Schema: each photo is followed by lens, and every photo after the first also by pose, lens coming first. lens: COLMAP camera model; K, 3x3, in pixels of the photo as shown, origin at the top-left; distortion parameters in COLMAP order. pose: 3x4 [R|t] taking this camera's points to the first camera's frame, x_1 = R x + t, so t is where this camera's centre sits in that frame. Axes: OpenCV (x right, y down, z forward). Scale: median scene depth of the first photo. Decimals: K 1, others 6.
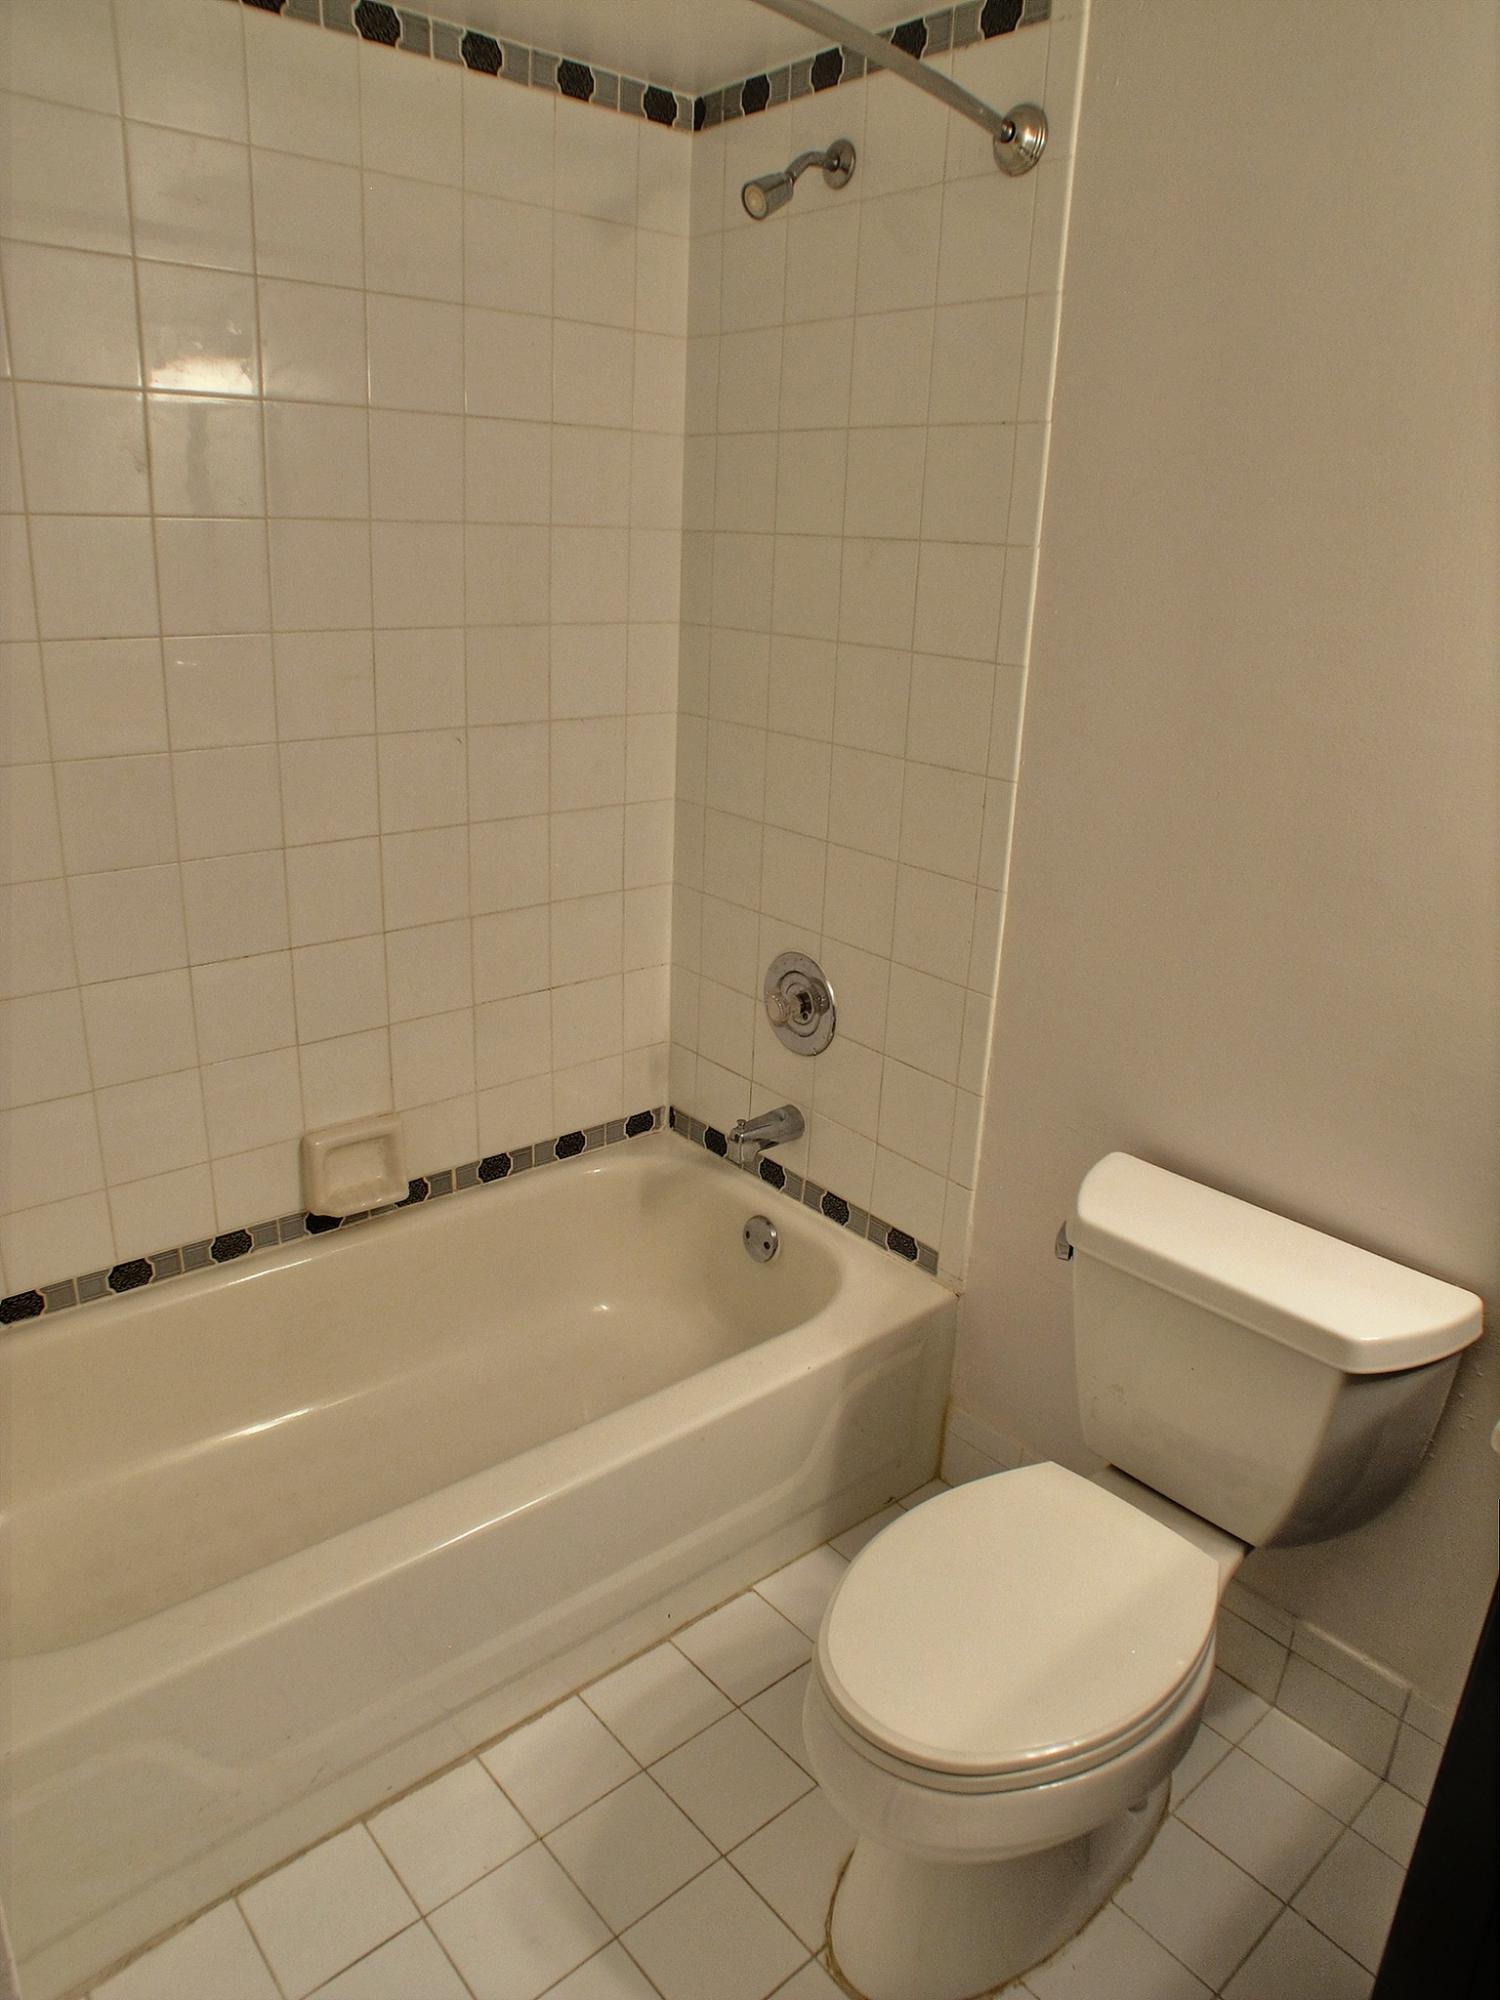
lens RADIAL K [[1320.6, 0, 750.0], [0, 1320.6, 1000.0], [0, 0, 1]] dist [-0.153761, 0.099284]
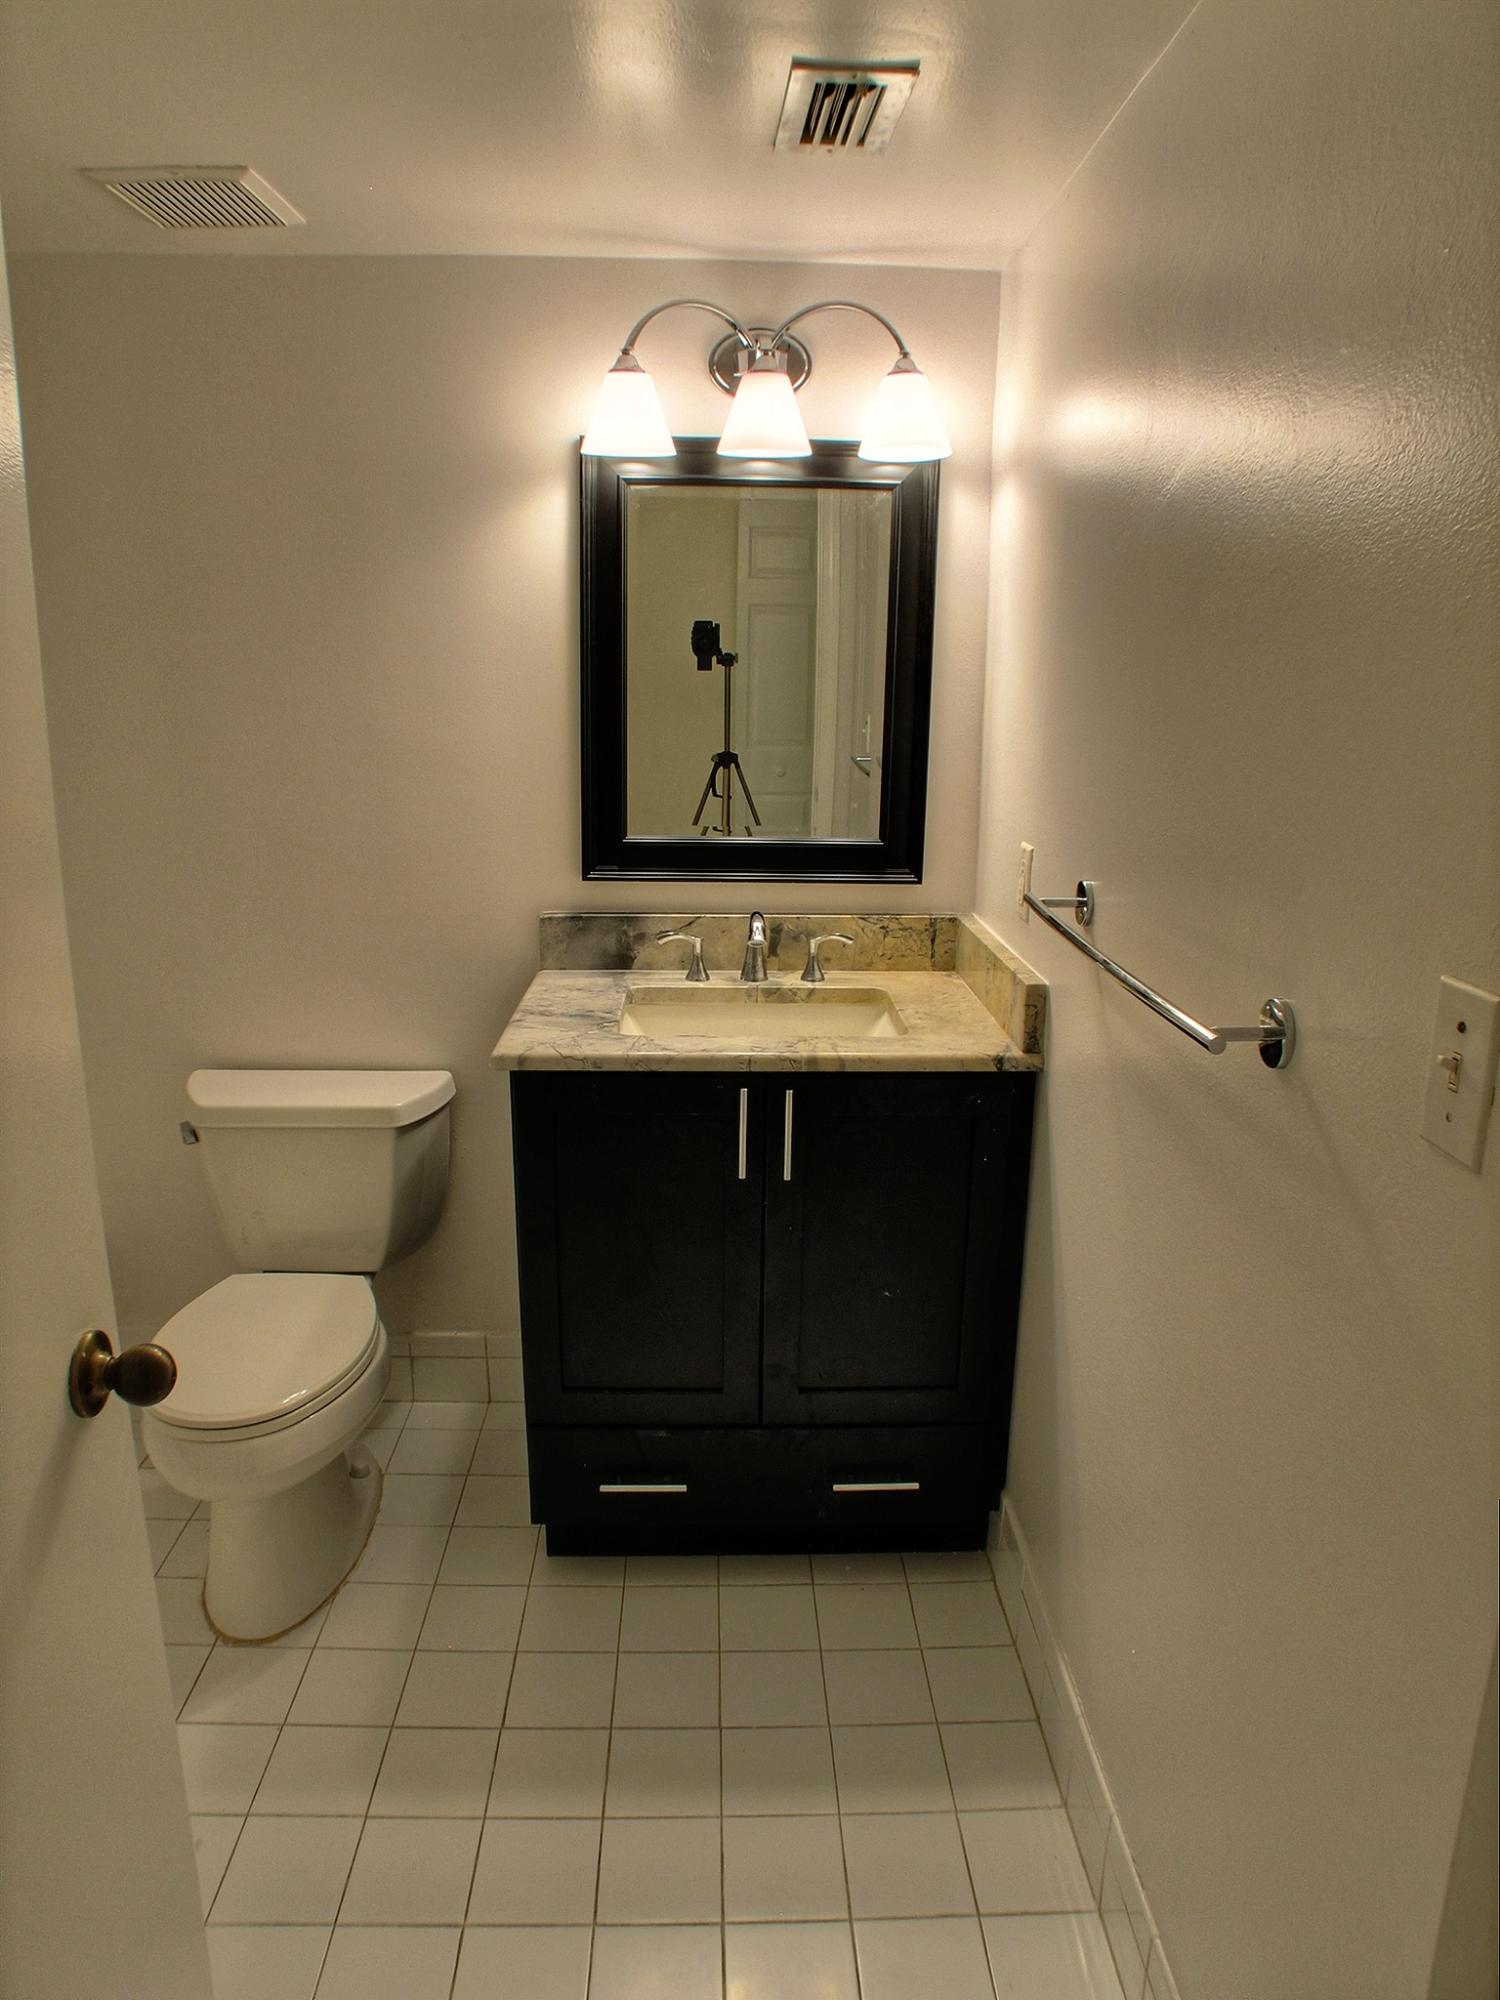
lens RADIAL K [[1320.6, 0, 750.0], [0, 1320.6, 1000.0], [0, 0, 1]] dist [-0.153761, 0.099284]
pose [[0.629167, -0.222415, 0.744768, -0.424654], [0.259513, 0.963311, 0.068448, 0.129359], [-0.732667, 0.150212, 0.663803, -0.436667]]
